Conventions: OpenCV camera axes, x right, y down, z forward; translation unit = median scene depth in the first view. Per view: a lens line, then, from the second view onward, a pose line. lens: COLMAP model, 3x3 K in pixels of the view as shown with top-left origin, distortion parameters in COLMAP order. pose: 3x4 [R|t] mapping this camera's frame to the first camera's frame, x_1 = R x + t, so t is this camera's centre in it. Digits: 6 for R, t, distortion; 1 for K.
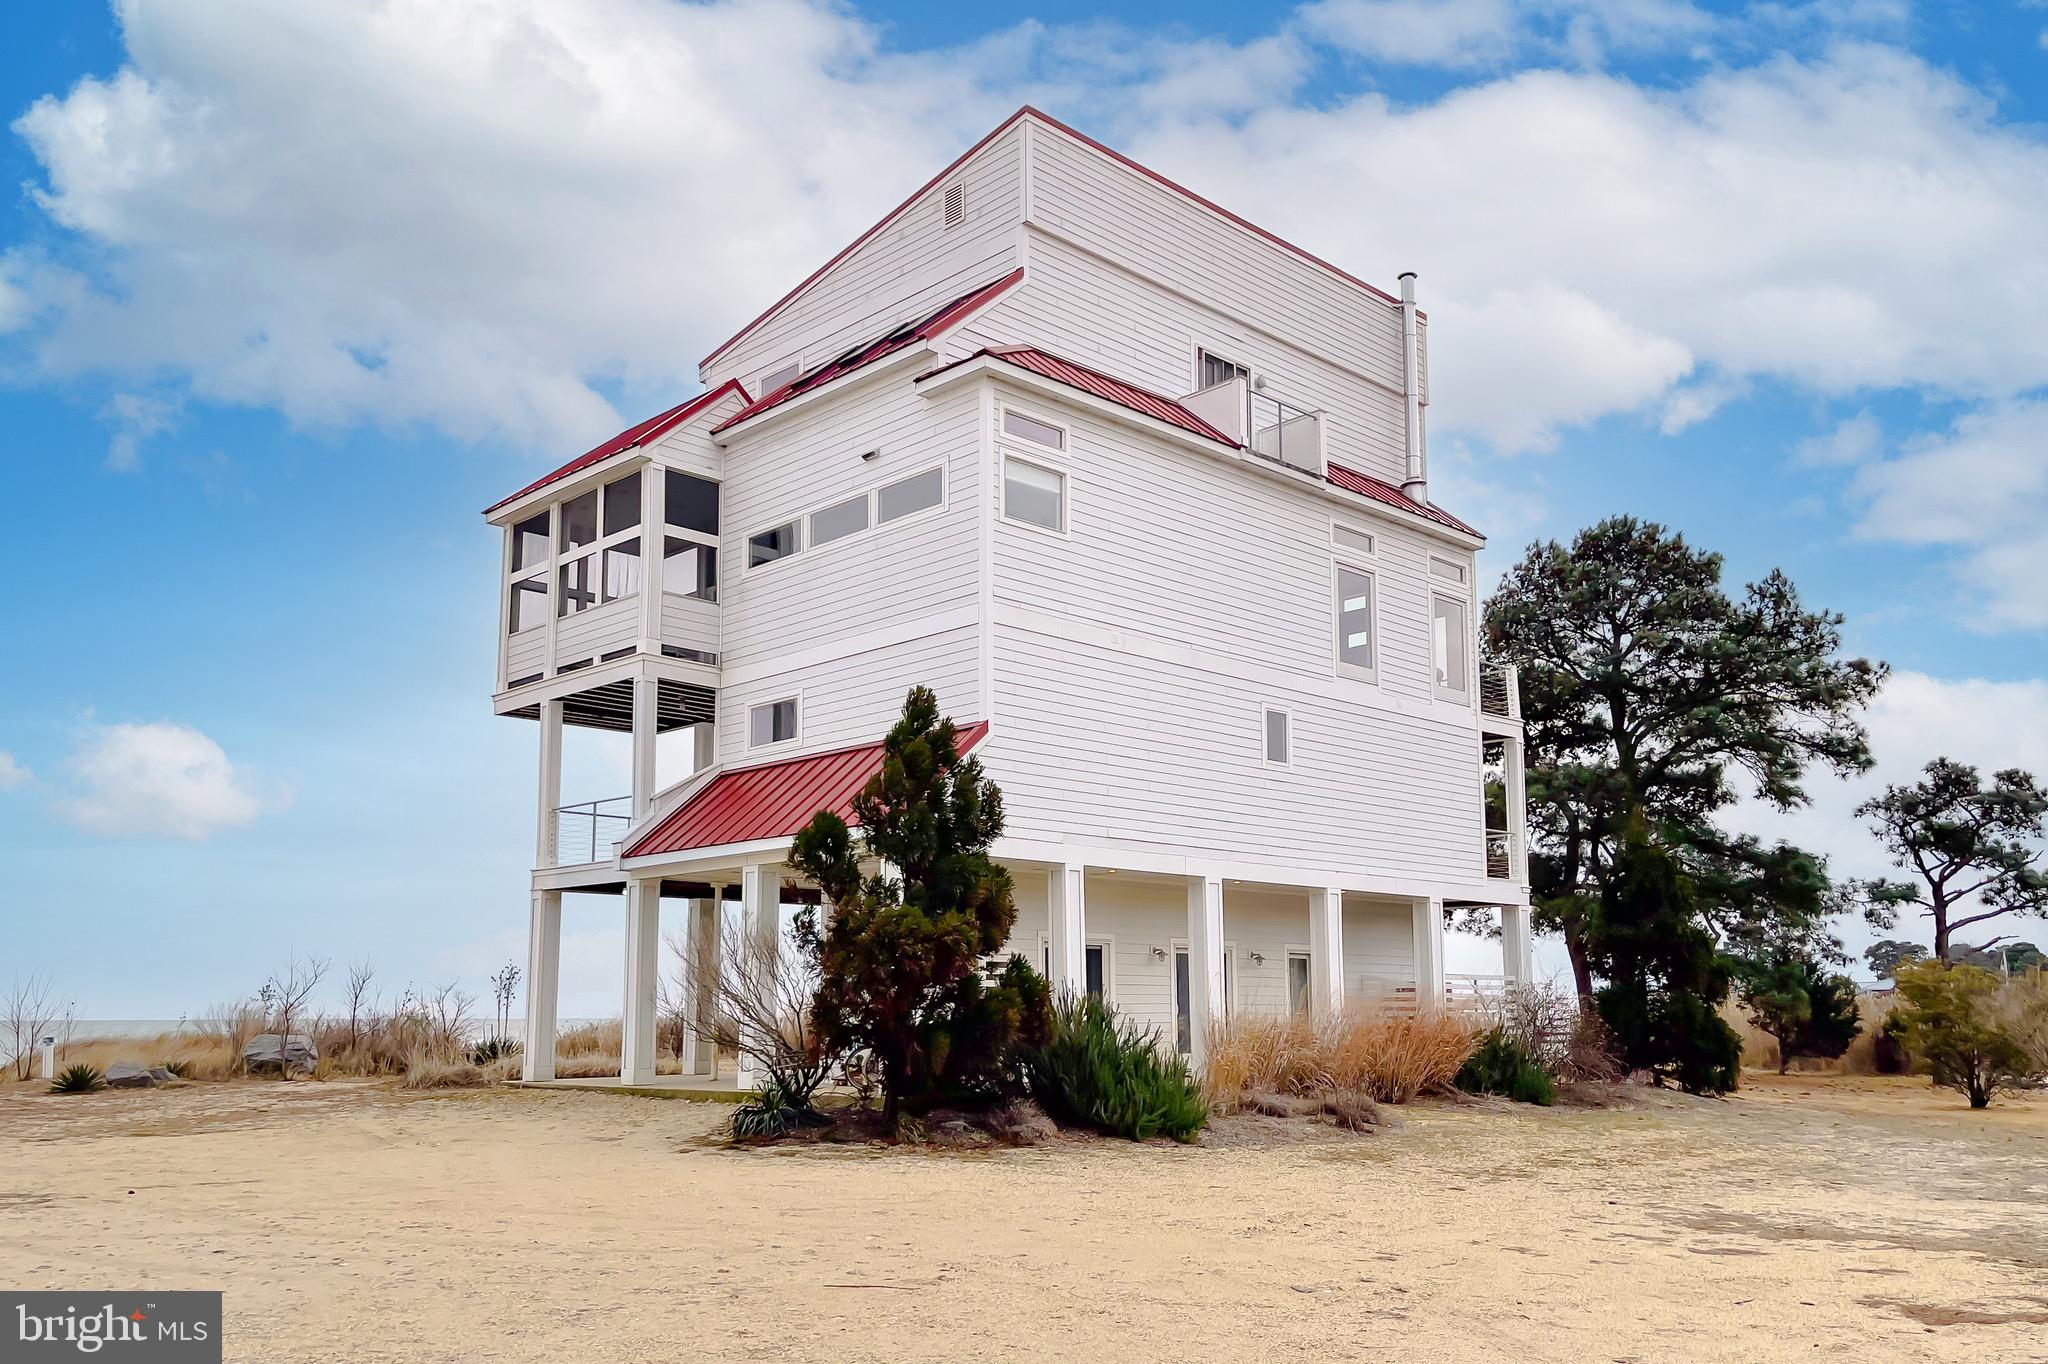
lens RADIAL K [[1726.5, 0, 998.8], [0, 1726.5, 799.5], [0, 0, 1]] dist [0.063061, -0.014211]
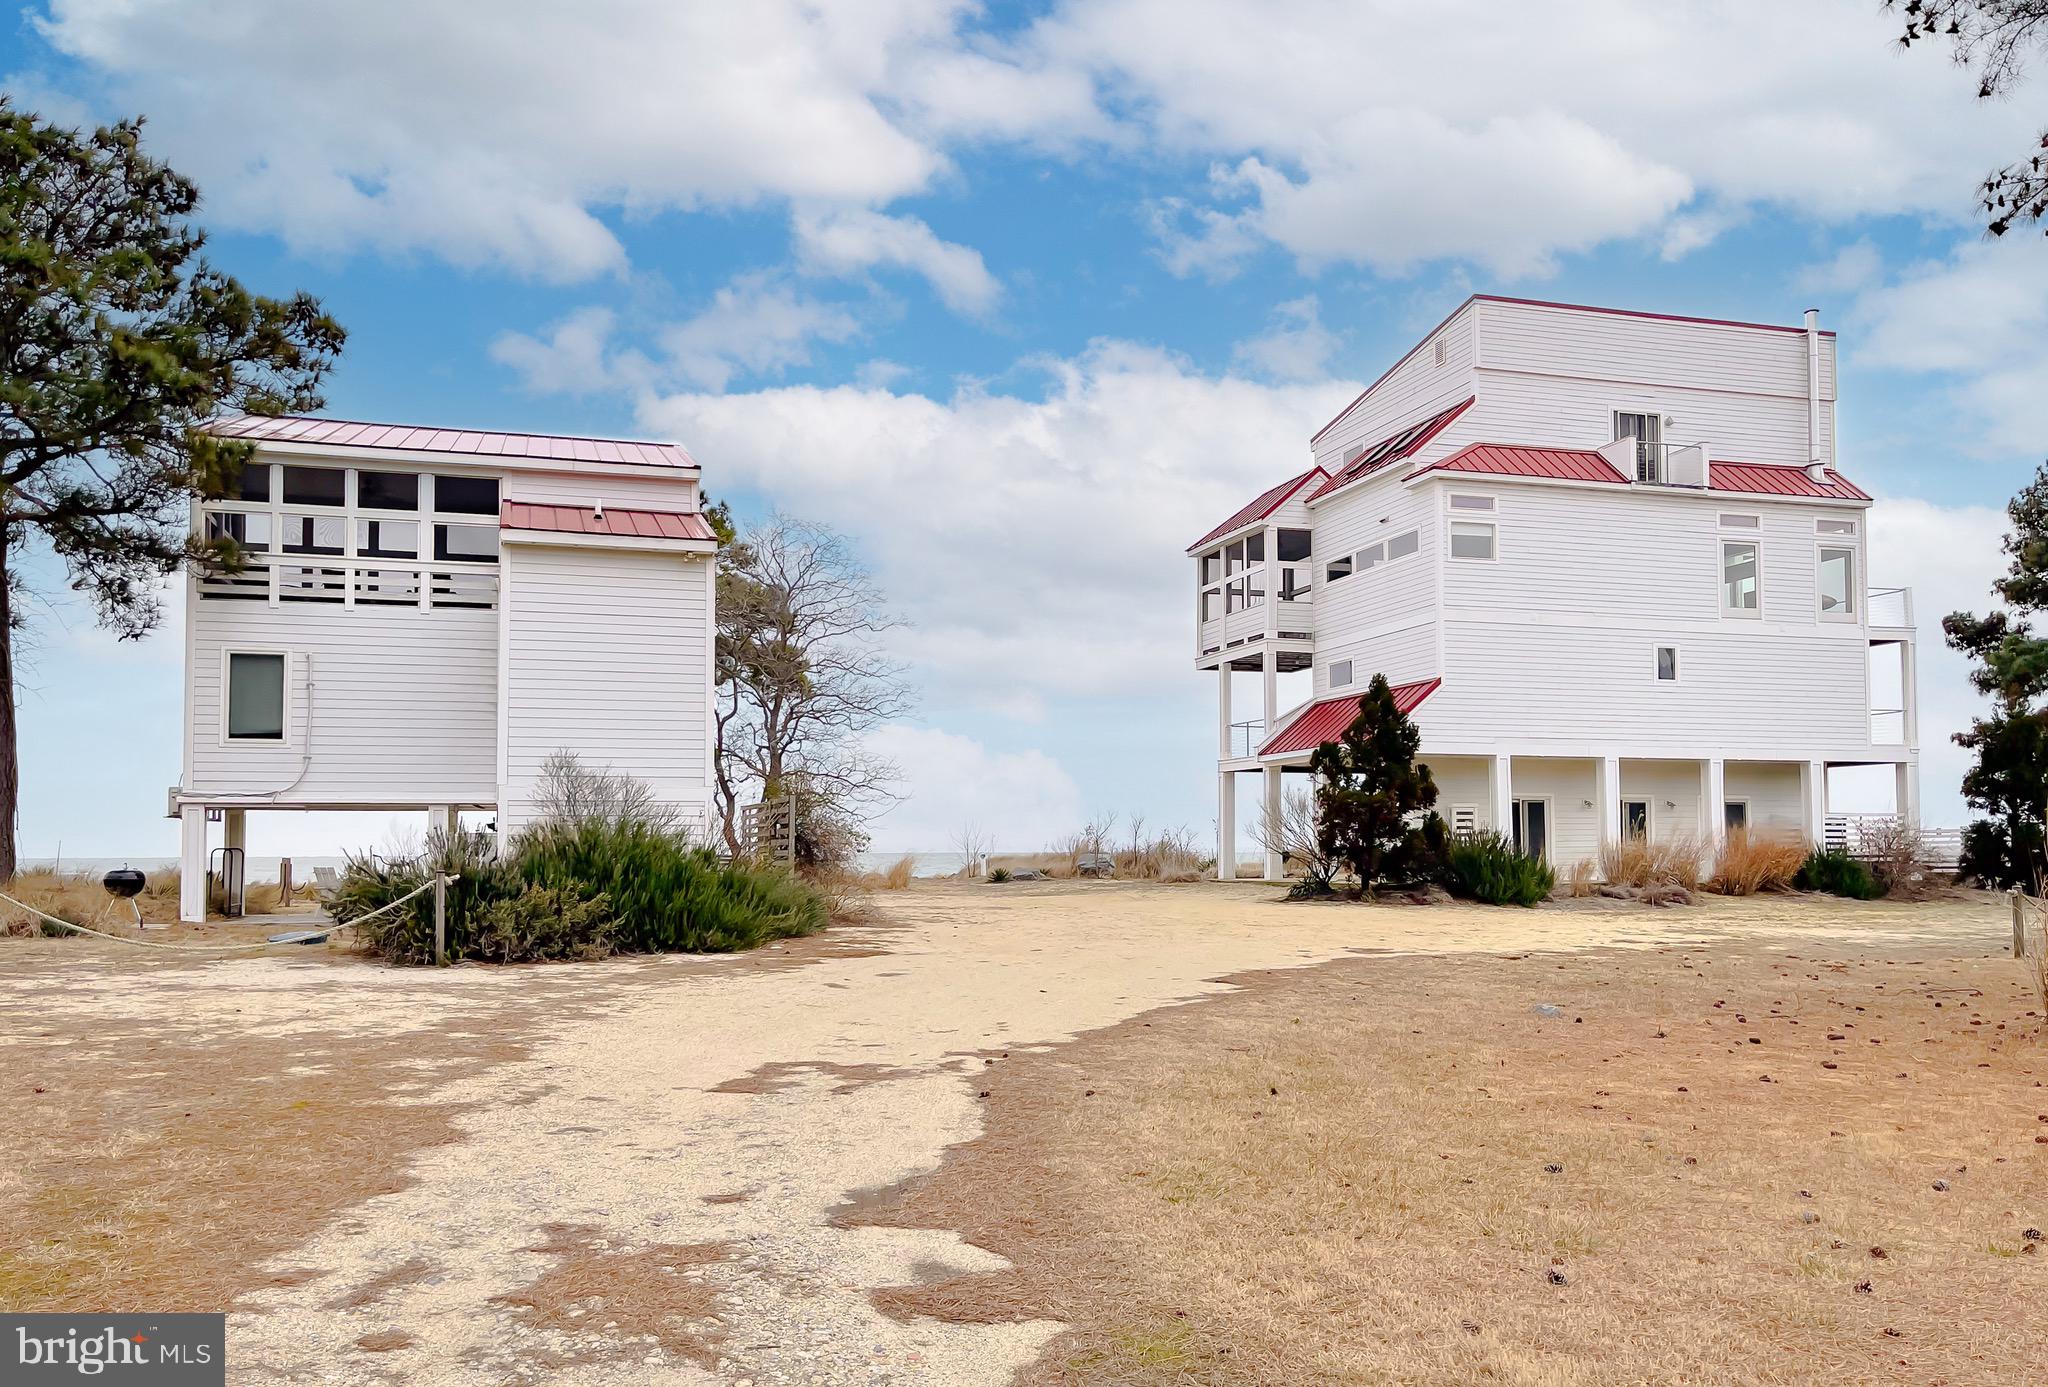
lens RADIAL K [[1722.0, 0, 1024.4], [0, 1722.0, 697.5], [0, 0, 1]] dist [0.004016, 0.001084]
pose [[0.903091, -0.040115, -0.427572, 0.308460], [0.055592, 0.998171, 0.023769, -0.076880], [0.425837, -0.045235, 0.903669, -0.670607]]
